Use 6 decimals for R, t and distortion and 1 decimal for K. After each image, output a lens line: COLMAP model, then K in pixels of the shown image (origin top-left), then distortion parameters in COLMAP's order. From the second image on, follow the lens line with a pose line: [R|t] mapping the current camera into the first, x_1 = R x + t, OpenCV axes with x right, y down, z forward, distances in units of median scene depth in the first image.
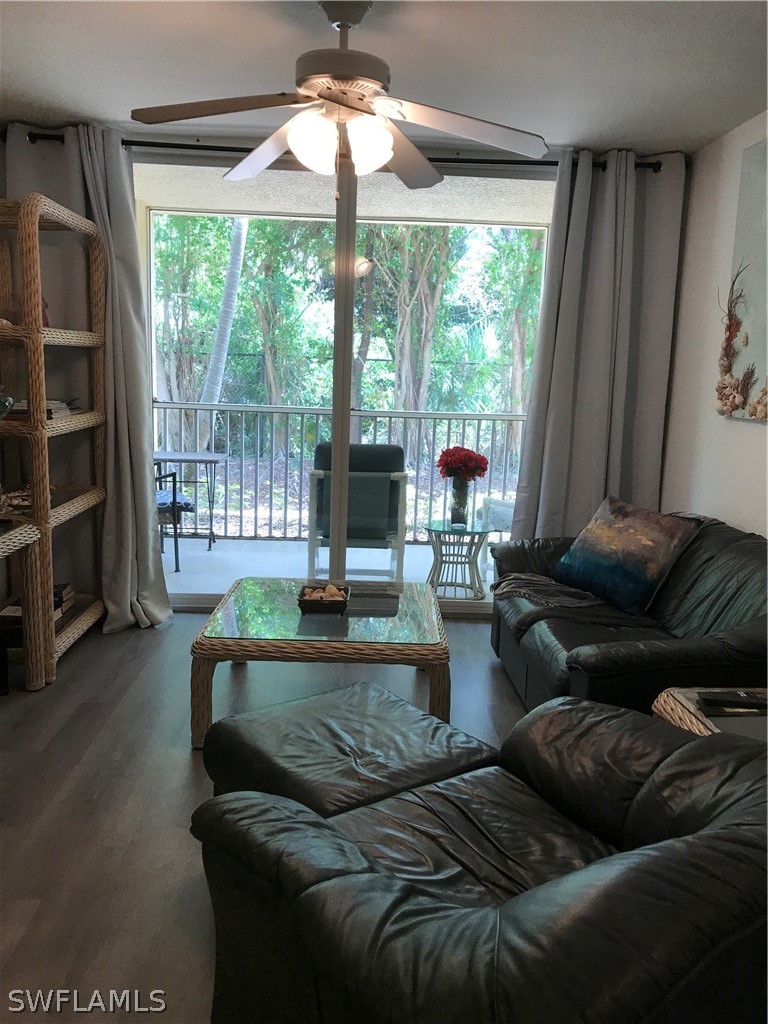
lens RADIAL K [[839.3, 0, 379.1], [0, 839.3, 512.2], [0, 0, 1]] dist [0.036568, -0.028659]
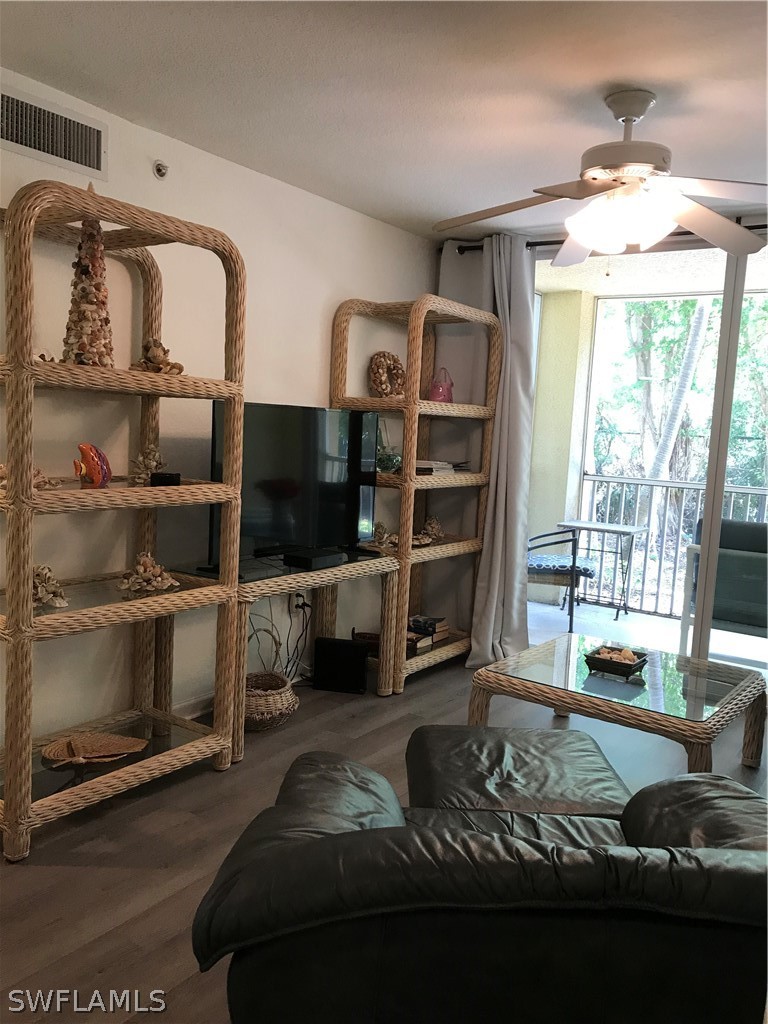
lens RADIAL K [[839.3, 0, 386.3], [0, 839.3, 516.8], [0, 0, 1]] dist [0.036568, -0.028659]
pose [[0.805169, 0.074355, -0.588366, 0.287352], [-0.131128, 0.989875, -0.054349, 0.022958], [0.578367, 0.120911, 0.806766, 0.003039]]
